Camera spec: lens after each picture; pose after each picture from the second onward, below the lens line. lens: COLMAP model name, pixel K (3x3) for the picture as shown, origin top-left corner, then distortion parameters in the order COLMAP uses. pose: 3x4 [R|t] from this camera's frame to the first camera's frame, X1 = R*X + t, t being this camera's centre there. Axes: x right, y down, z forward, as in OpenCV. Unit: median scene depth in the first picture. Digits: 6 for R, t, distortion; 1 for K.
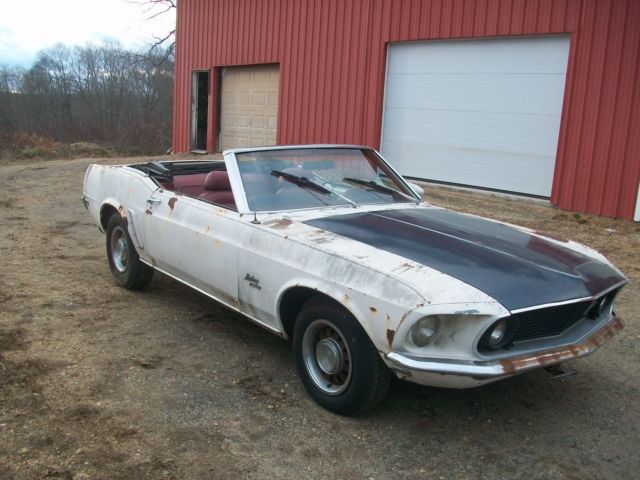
lens RADIAL K [[647.8, 0, 326.2], [0, 647.8, 275.8], [0, 0, 1]] dist [-0.134303, 0.051503]
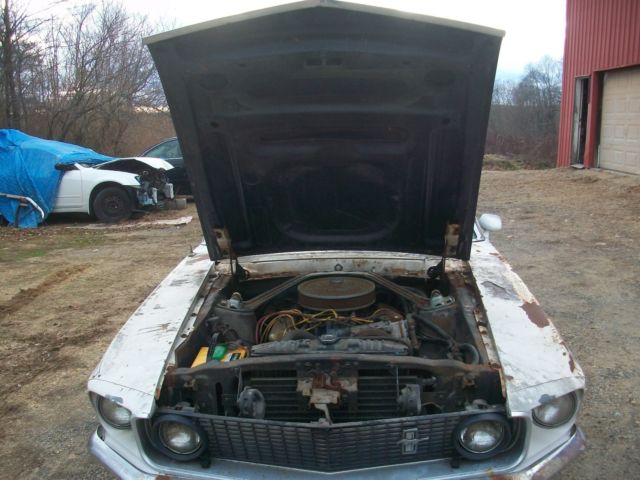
lens RADIAL K [[647.8, 0, 326.2], [0, 647.8, 275.8], [0, 0, 1]] dist [-0.134303, 0.051503]
pose [[0.743750, 0.099884, -0.660953, 0.526323], [-0.110704, 0.993524, 0.025570, -0.079383], [0.659227, 0.054152, 0.749991, 0.357644]]
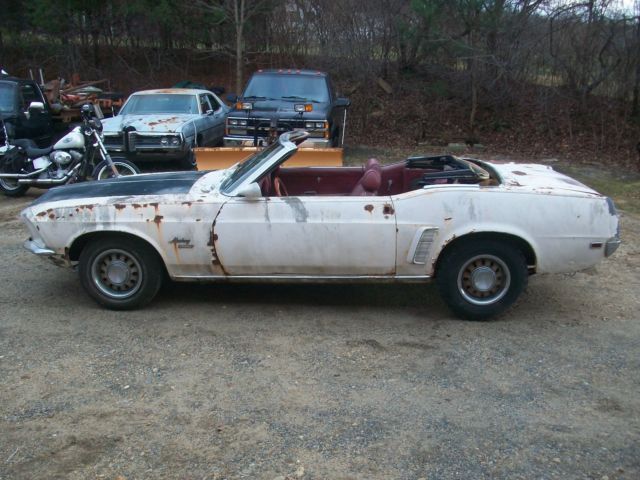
lens RADIAL K [[647.8, 0, 326.2], [0, 647.8, 275.8], [0, 0, 1]] dist [-0.134303, 0.051503]
pose [[-0.661791, 0.180955, -0.727521, 0.825994], [-0.219456, 0.881162, 0.418799, -0.475470], [0.716848, 0.436816, -0.543434, 1.775333]]
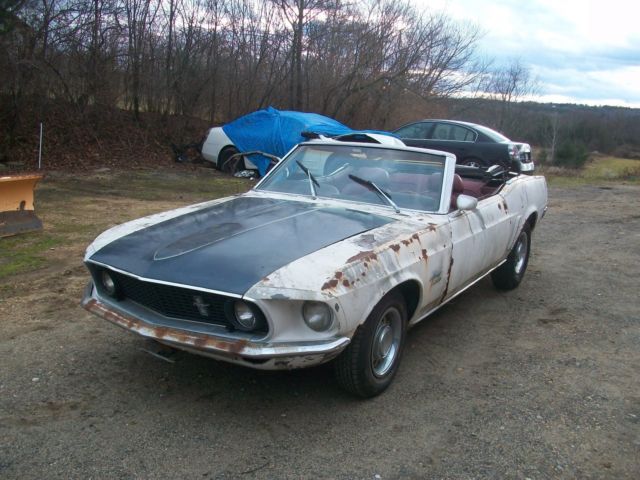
lens RADIAL K [[647.8, 0, 326.2], [0, 647.8, 275.8], [0, 0, 1]] dist [-0.134303, 0.051503]
pose [[0.337404, 0.217920, -0.915789, 0.949926], [-0.257203, 0.957161, 0.133004, -0.118112], [0.905541, 0.190667, 0.379000, 0.574423]]
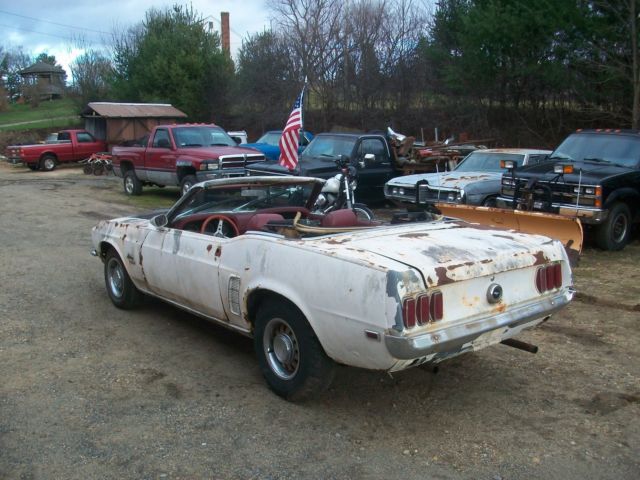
lens RADIAL K [[647.8, 0, 326.2], [0, 647.8, 275.8], [0, 0, 1]] dist [-0.134303, 0.051503]
pose [[-0.998967, -0.044009, -0.011361, -0.141044], [-0.044498, 0.896020, 0.441778, -0.570195], [-0.009262, 0.441827, -0.897053, 2.139478]]
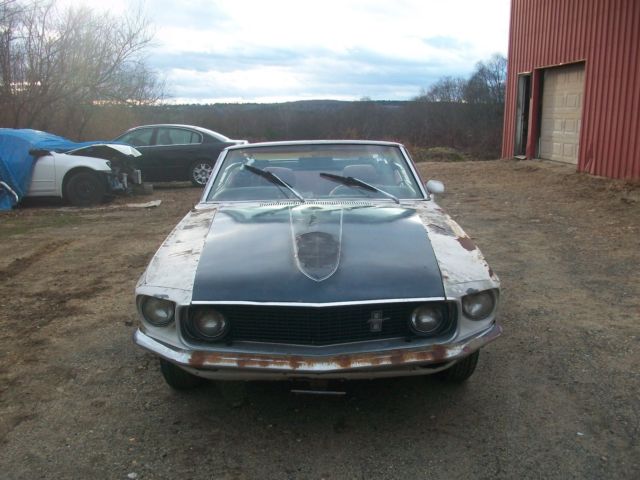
lens RADIAL K [[647.8, 0, 326.2], [0, 647.8, 275.8], [0, 0, 1]] dist [-0.134303, 0.051503]
pose [[0.790630, 0.101327, -0.603852, 0.623018], [-0.109039, 0.993748, 0.023986, -0.017308], [0.602507, 0.046879, 0.796735, 0.204340]]
